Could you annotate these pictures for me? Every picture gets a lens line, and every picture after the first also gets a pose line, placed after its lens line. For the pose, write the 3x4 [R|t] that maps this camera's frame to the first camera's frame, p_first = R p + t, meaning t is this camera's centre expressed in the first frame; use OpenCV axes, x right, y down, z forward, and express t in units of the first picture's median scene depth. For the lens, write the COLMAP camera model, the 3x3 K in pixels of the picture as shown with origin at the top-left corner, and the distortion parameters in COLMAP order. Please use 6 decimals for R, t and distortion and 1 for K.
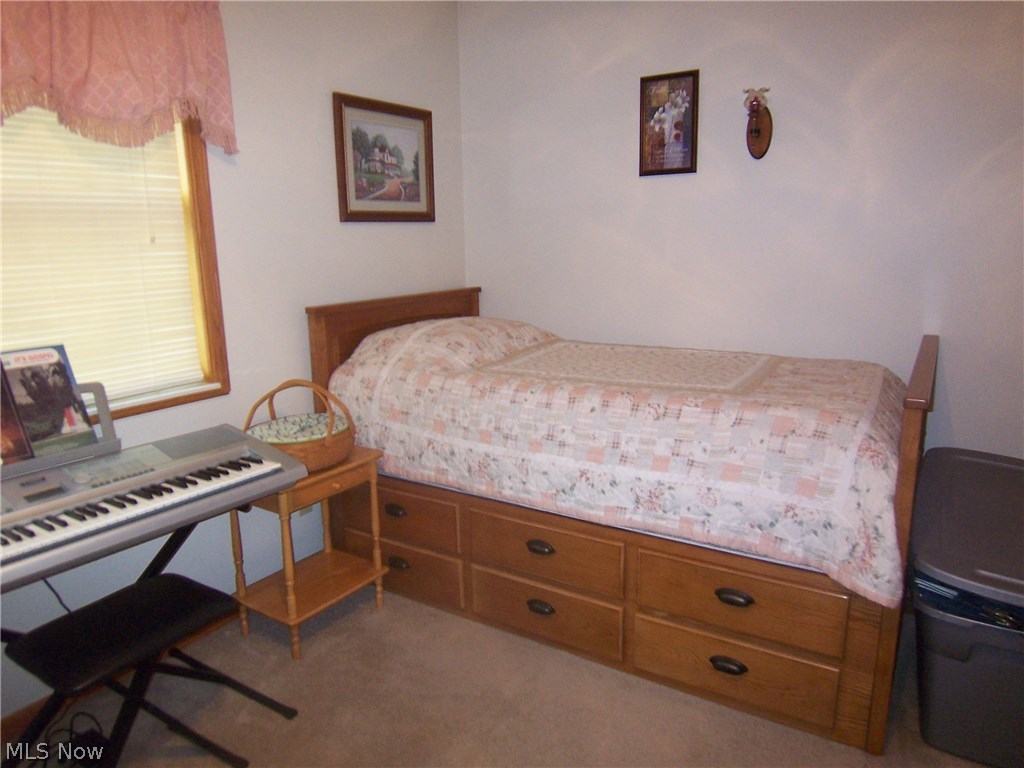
lens RADIAL K [[691.8, 0, 502.5], [0, 691.8, 382.1], [0, 0, 1]] dist [-0.001710, -0.043871]
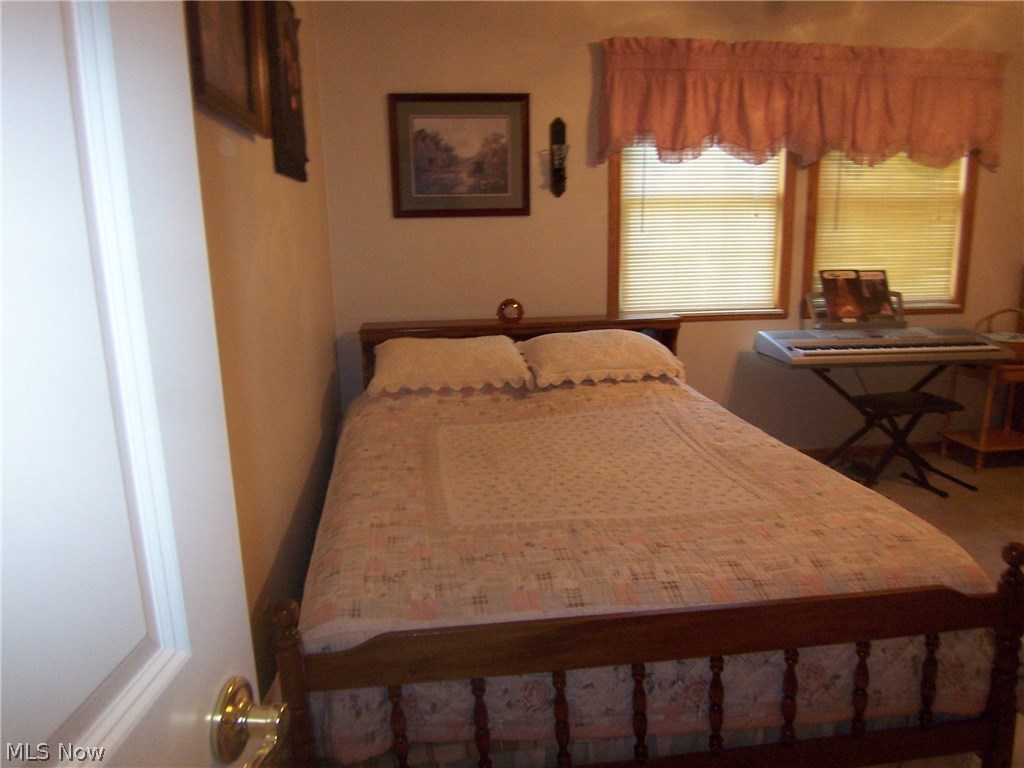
lens RADIAL K [[691.8, 0, 502.5], [0, 691.8, 382.1], [0, 0, 1]] dist [-0.001710, -0.043871]
pose [[0.641934, 0.177926, -0.745830, 0.183786], [-0.151271, 0.982974, 0.104301, 0.219734], [0.751690, 0.045868, 0.657920, -1.114745]]
